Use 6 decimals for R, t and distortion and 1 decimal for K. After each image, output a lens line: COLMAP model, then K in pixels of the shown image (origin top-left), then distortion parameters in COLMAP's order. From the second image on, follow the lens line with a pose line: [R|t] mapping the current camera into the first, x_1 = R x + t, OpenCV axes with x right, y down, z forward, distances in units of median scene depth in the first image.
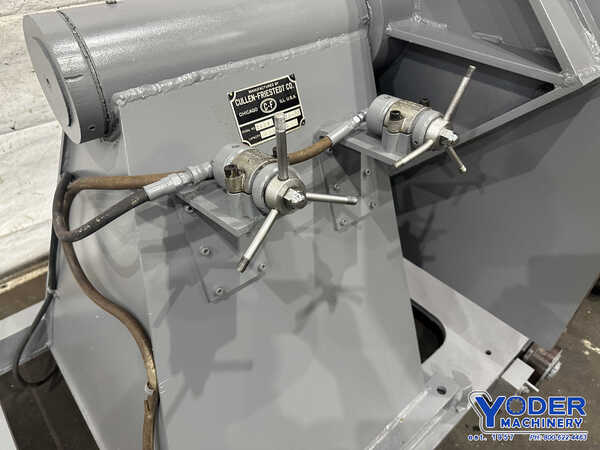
lens RADIAL K [[425.2, 0, 300.0], [0, 425.2, 225.0], [0, 0, 1]] dist [-0.000957, 0.000953]
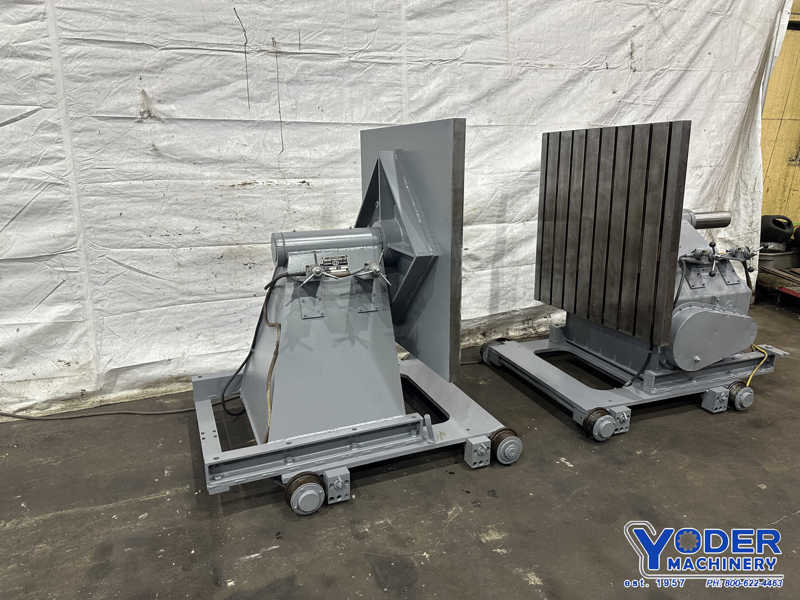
lens RADIAL K [[556.7, 0, 401.8], [0, 556.7, 292.7], [0, 0, 1]] dist [0.042435, -0.049947]
pose [[0.949245, 0.055520, -0.309599, 0.882535], [-0.182646, 0.898644, -0.398847, 0.768973], [0.256075, 0.435150, 0.863174, -1.213867]]
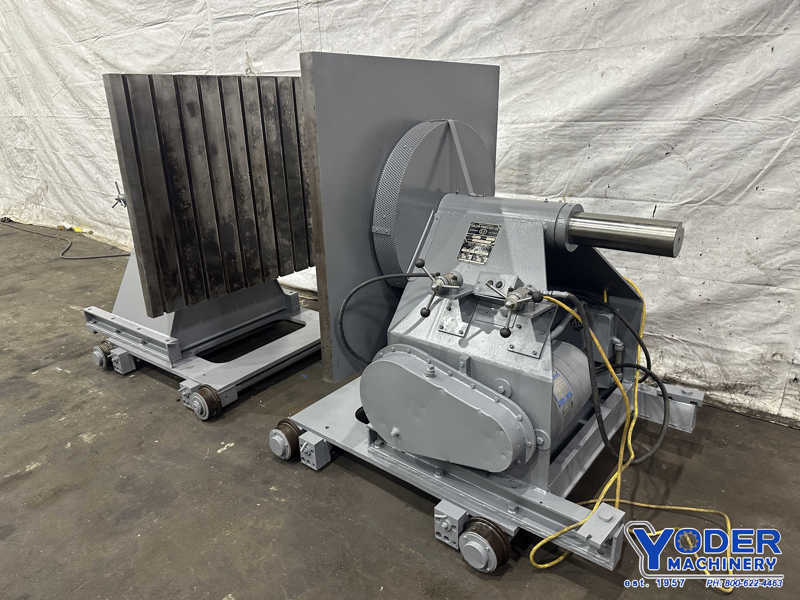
lens RADIAL K [[567.0, 0, 400.0], [0, 567.0, 300.0], [0, 0, 1]] dist [-0.000957, 0.000953]
pose [[0.204873, 0.311792, -0.927800, 2.812544], [-0.592400, 0.794075, 0.136041, -0.778158], [0.779159, 0.521758, 0.347390, 0.708899]]
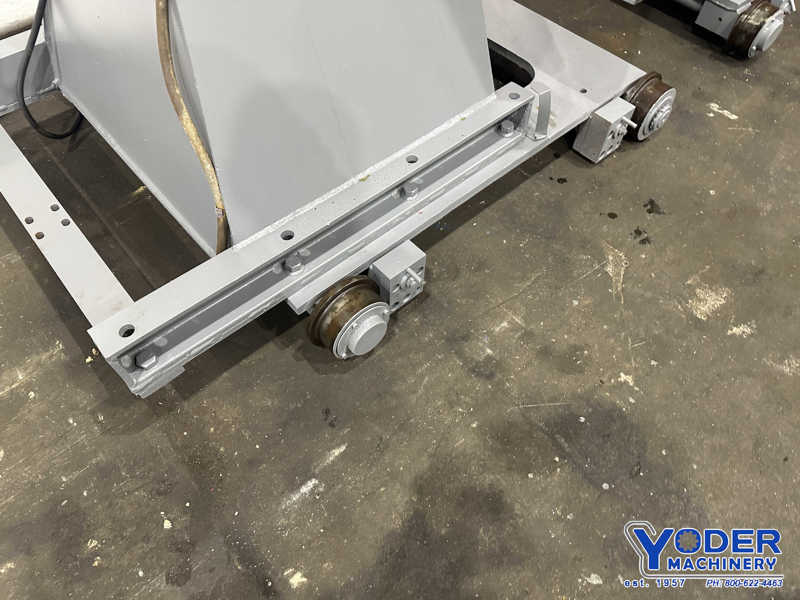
lens RADIAL K [[571.6, 0, 397.8], [0, 571.6, 274.2], [0, 0, 1]] dist [0.005096, 0.000856]
pose [[0.999815, -0.017081, -0.008852, 0.086913], [0.018713, 0.970263, 0.241330, 0.389231], [0.004467, -0.241451, 0.970403, -0.187483]]
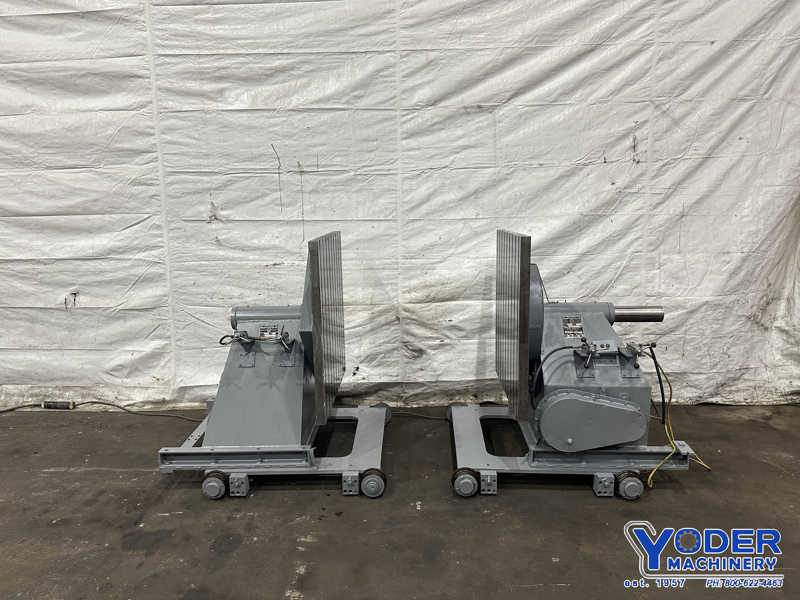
lens RADIAL K [[553.4, 0, 400.0], [0, 553.4, 300.0], [0, 0, 1]] dist [0.141253, -0.216461]
pose [[0.746024, 0.091369, -0.659621, 2.565441], [-0.399785, 0.853625, -0.333910, 0.455750], [0.532560, 0.512812, 0.673353, -1.269423]]
